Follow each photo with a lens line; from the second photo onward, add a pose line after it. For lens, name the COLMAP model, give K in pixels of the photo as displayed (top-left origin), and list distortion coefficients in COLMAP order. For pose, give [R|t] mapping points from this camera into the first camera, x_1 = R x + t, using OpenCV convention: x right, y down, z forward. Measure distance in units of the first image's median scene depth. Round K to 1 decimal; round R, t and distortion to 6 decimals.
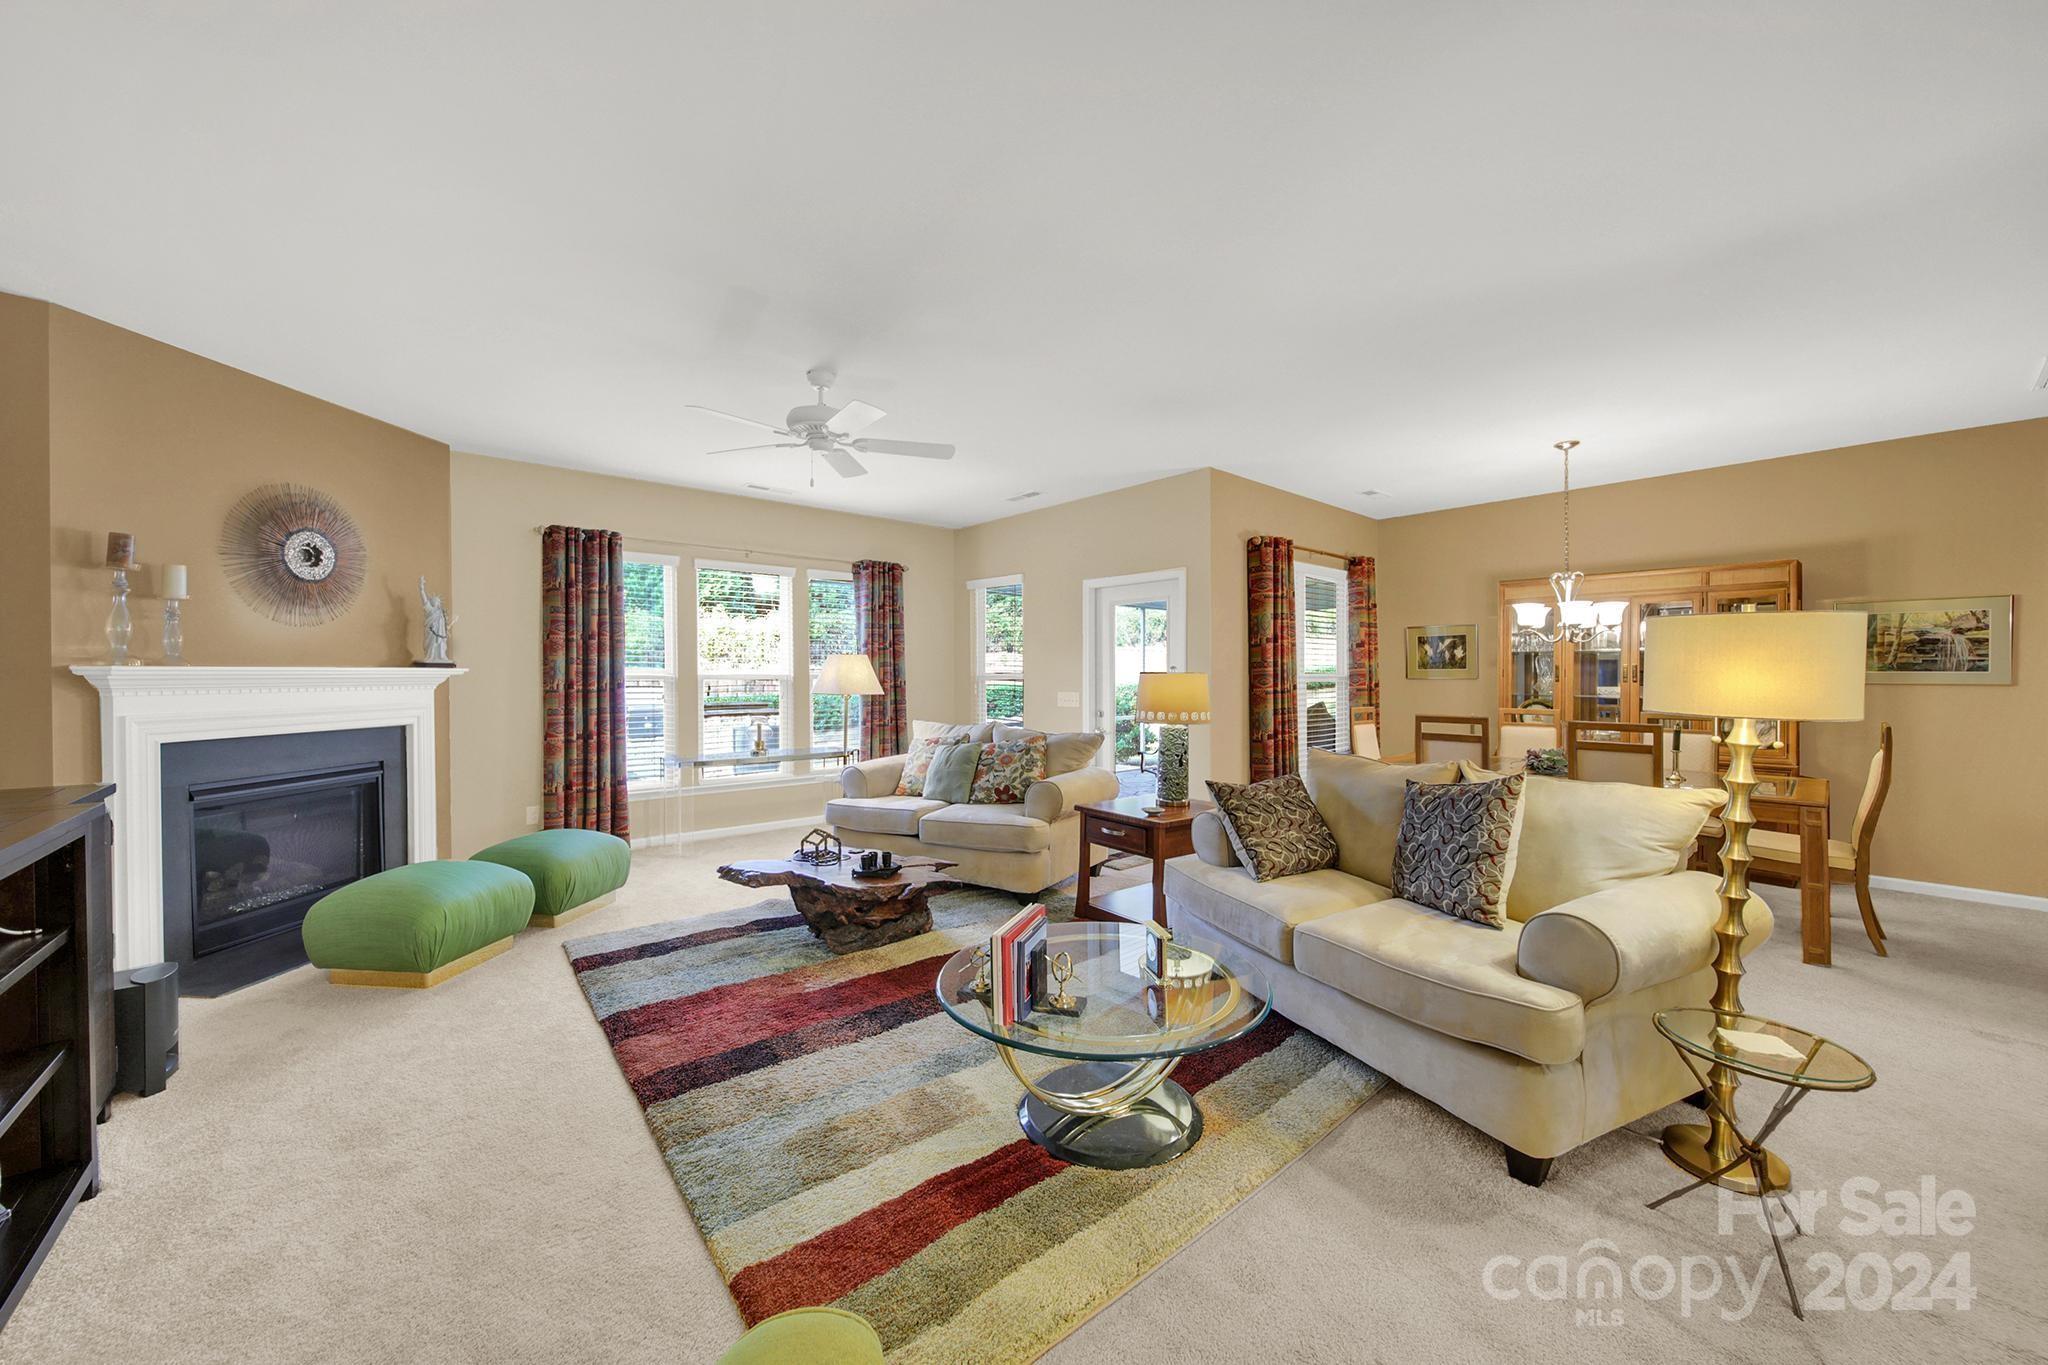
lens RADIAL K [[737.4, 0, 1025.7], [0, 737.4, 680.0], [0, 0, 1]] dist [-0.003530, -0.000077]
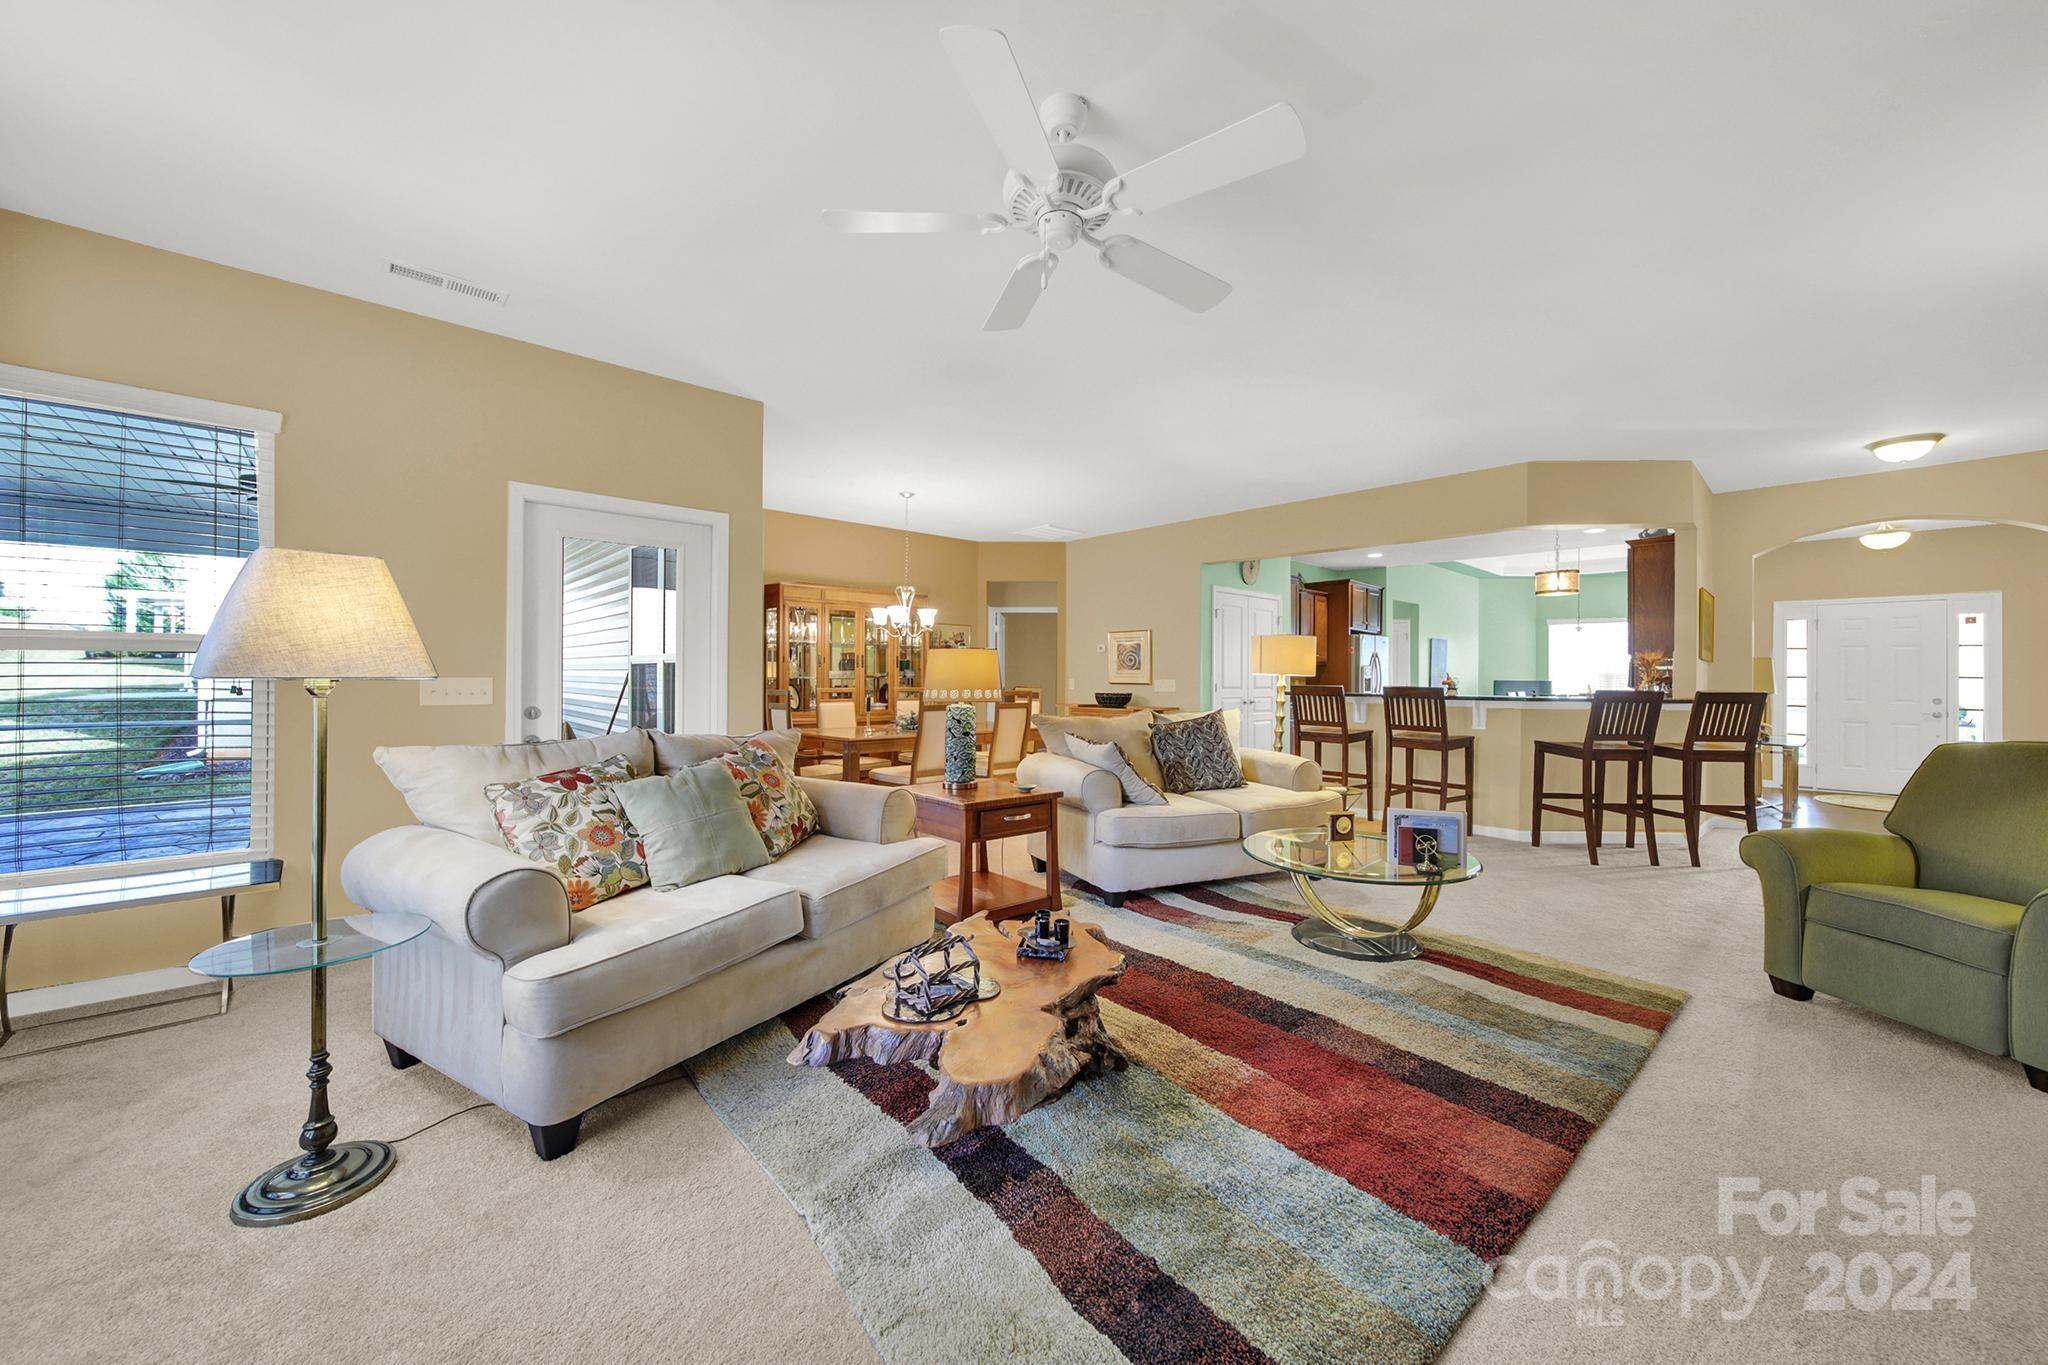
lens RADIAL K [[737.4, 0, 1029.7], [0, 737.4, 676.2], [0, 0, 1]] dist [-0.003530, -0.000077]
pose [[-0.018140, 0.002134, 0.999833, -1.156323], [0.000653, 0.999998, -0.002122, 0.040275], [-0.999835, 0.000614, -0.018141, 1.413851]]
